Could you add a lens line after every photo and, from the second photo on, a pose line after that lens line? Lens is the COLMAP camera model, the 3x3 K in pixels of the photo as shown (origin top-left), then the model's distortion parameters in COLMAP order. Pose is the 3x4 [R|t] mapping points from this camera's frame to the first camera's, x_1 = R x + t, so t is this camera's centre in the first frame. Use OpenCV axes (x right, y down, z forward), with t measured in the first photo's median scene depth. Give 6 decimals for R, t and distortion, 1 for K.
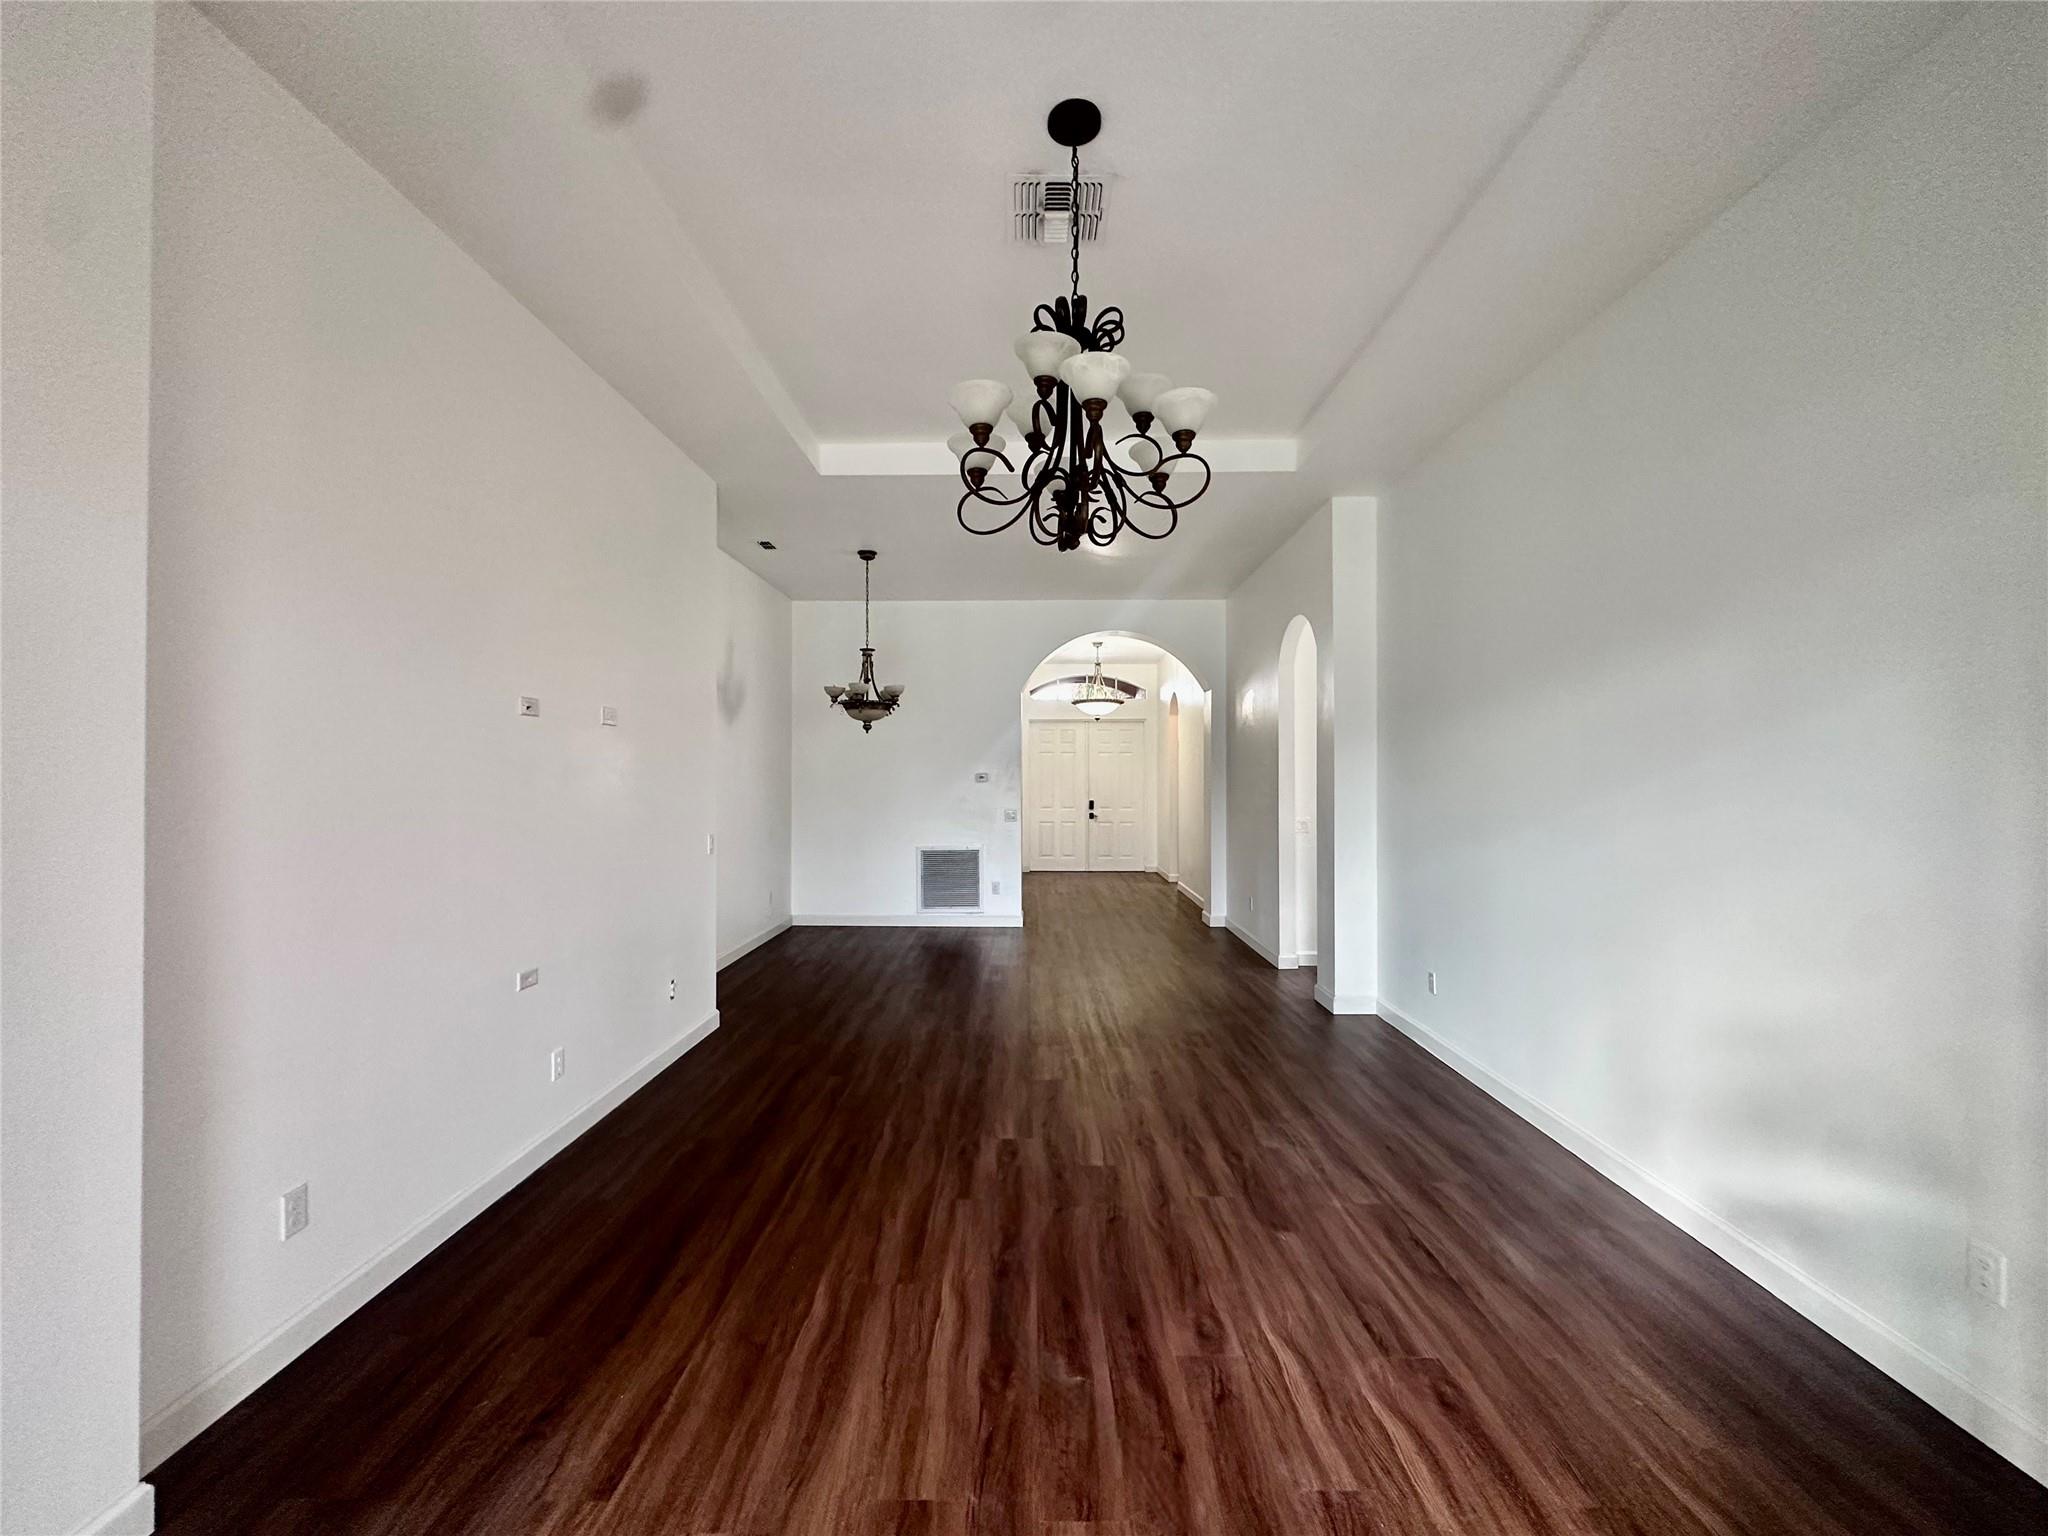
lens RADIAL K [[806.8, 0, 1024.0], [0, 806.8, 768.0], [0, 0, 1]] dist [-0.000557, -0.000114]
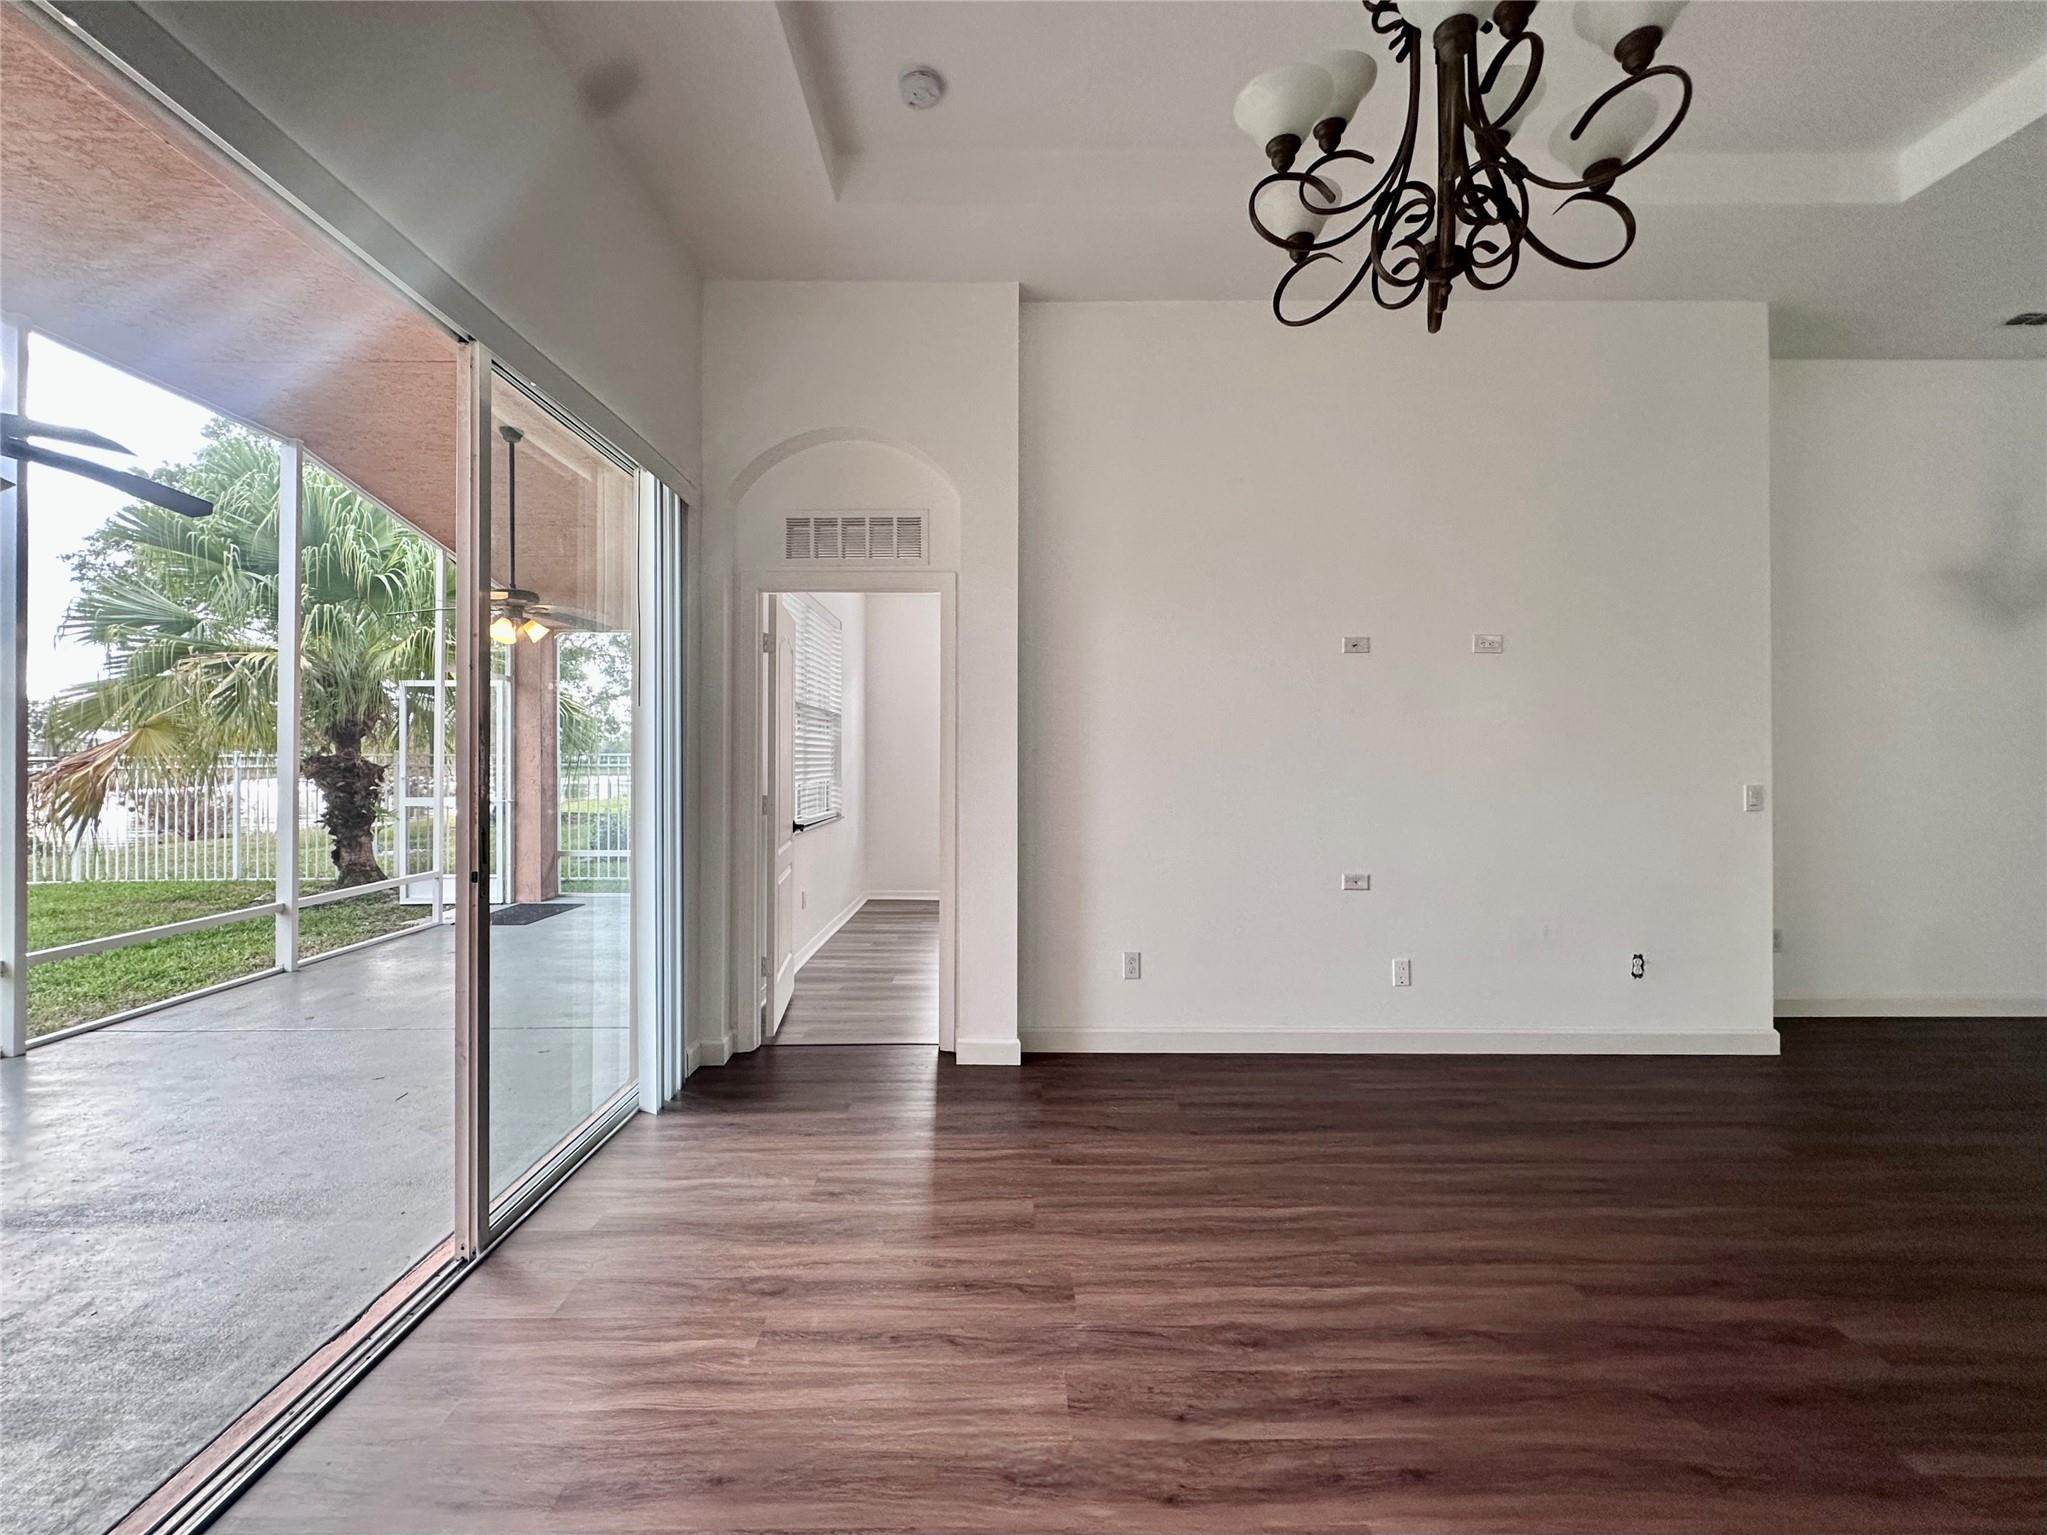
lens RADIAL K [[854.7, 0, 1007.3], [0, 854.7, 749.9], [0, 0, 1]] dist [0.001122, 0.000199]
pose [[0.026671, -0.008125, -0.999611, 0.442347], [0.006363, 0.999948, -0.007958, 0.062618], [0.999624, -0.006149, 0.026721, 0.361503]]
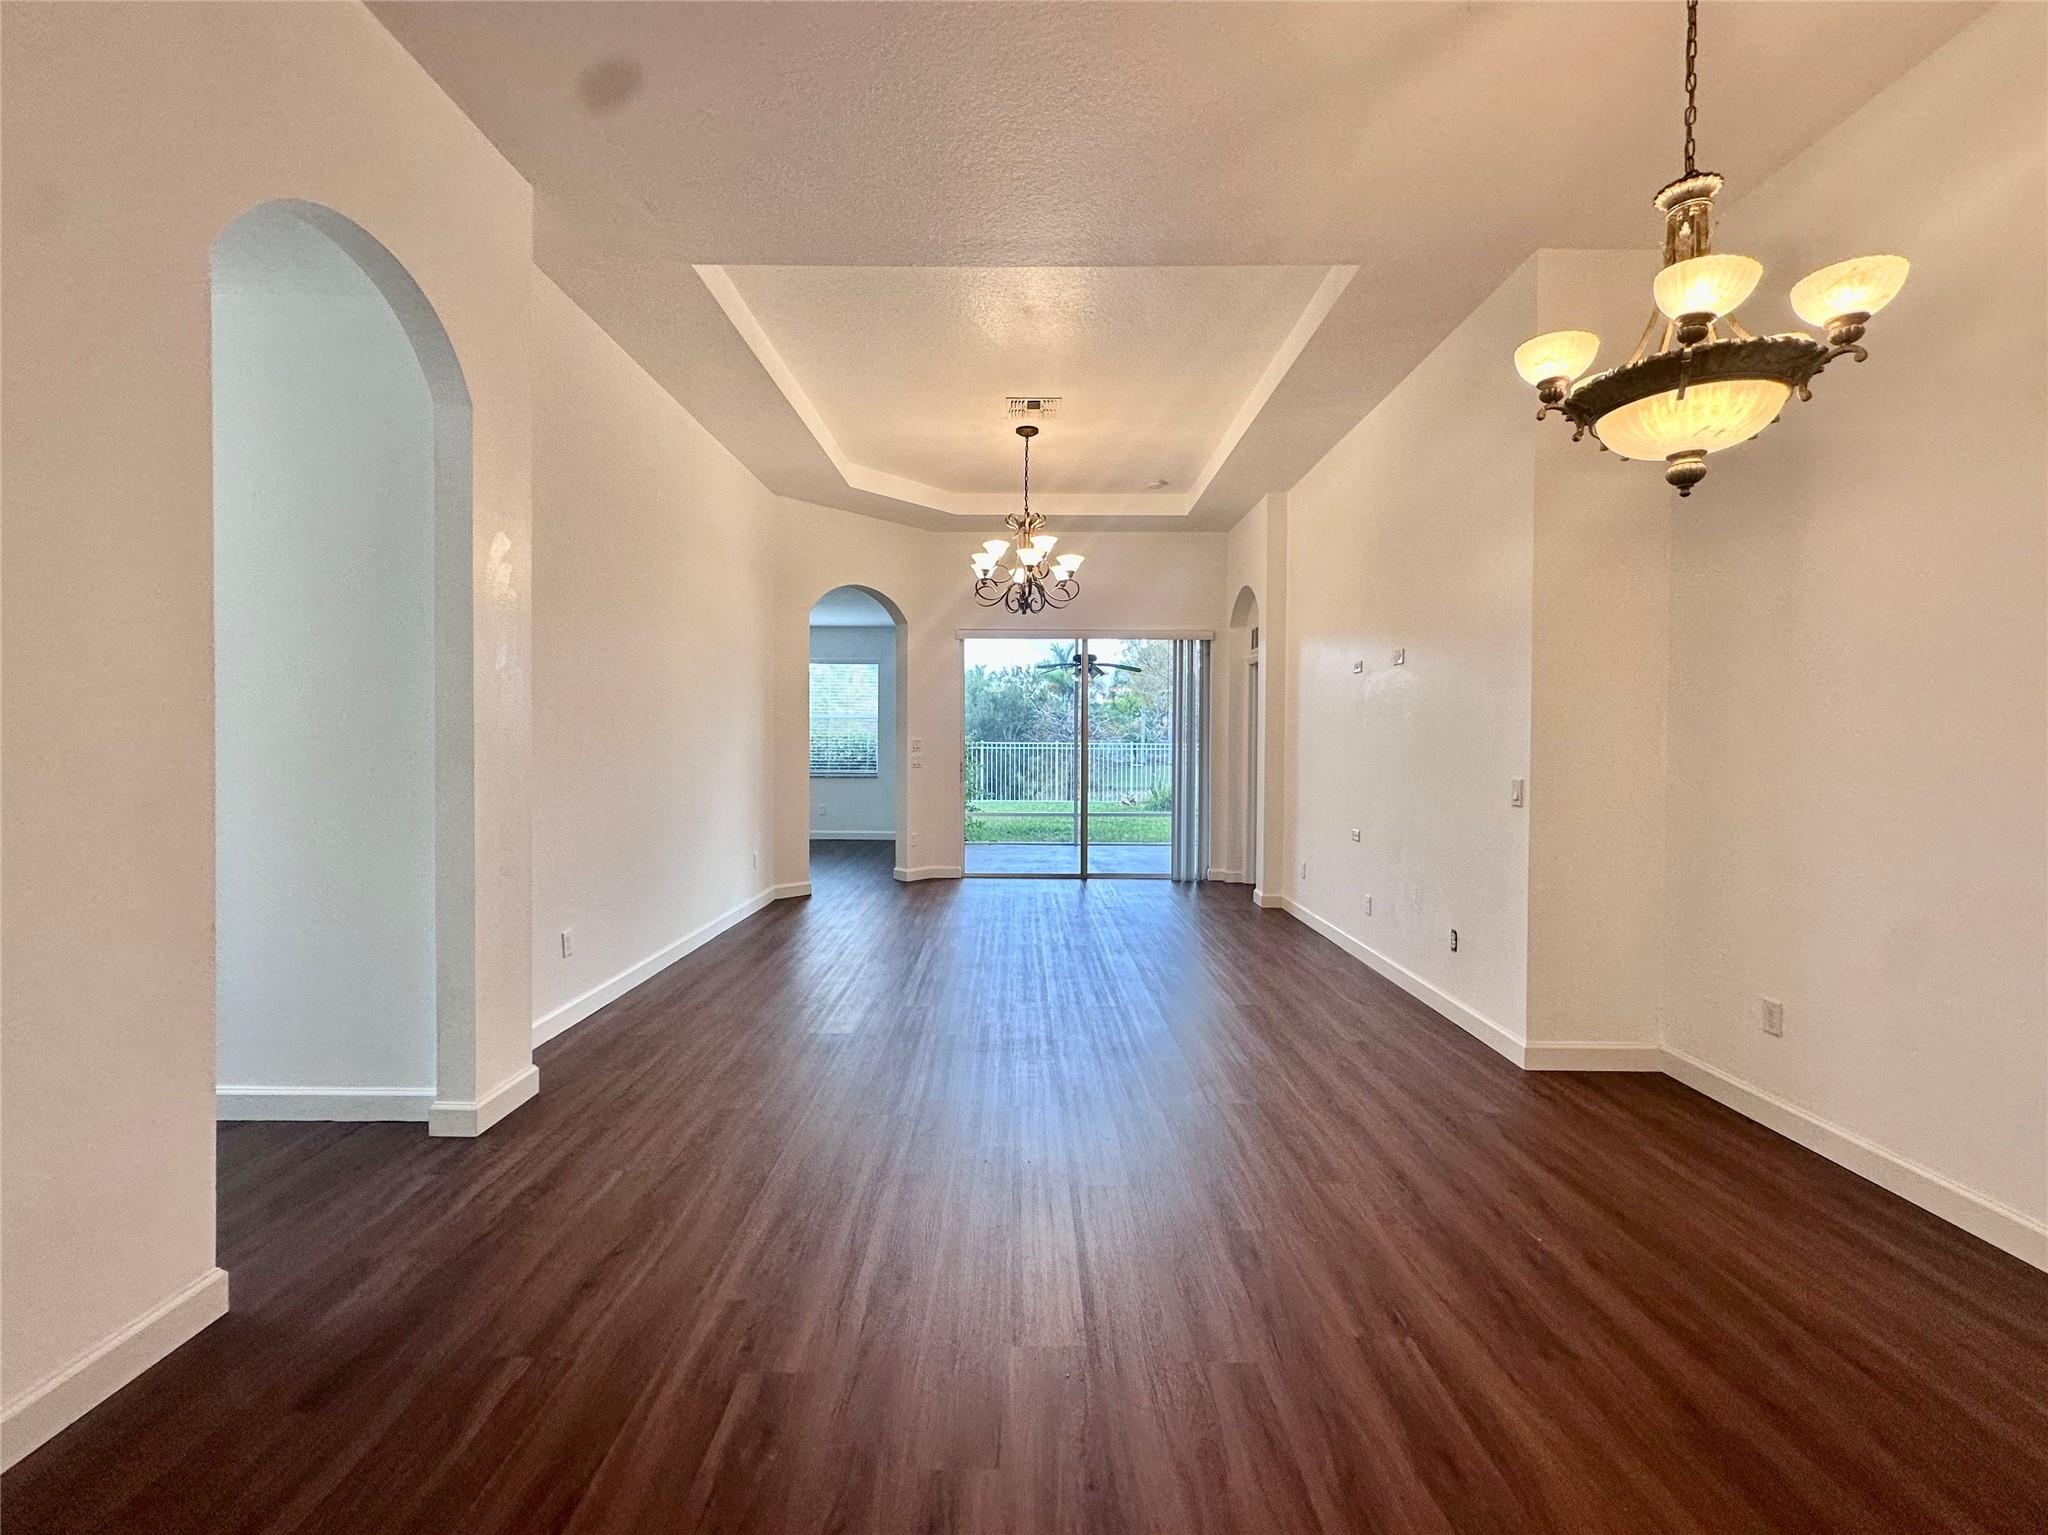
lens RADIAL K [[848.8, 0, 1020.2], [0, 848.8, 753.1], [0, 0, 1]] dist [0.000695, 0.000028]
pose [[-0.999968, -0.005110, -0.006097, 0.052115], [-0.005147, 0.999969, 0.005996, 0.068682], [0.006066, 0.006027, -0.999963, 2.020762]]
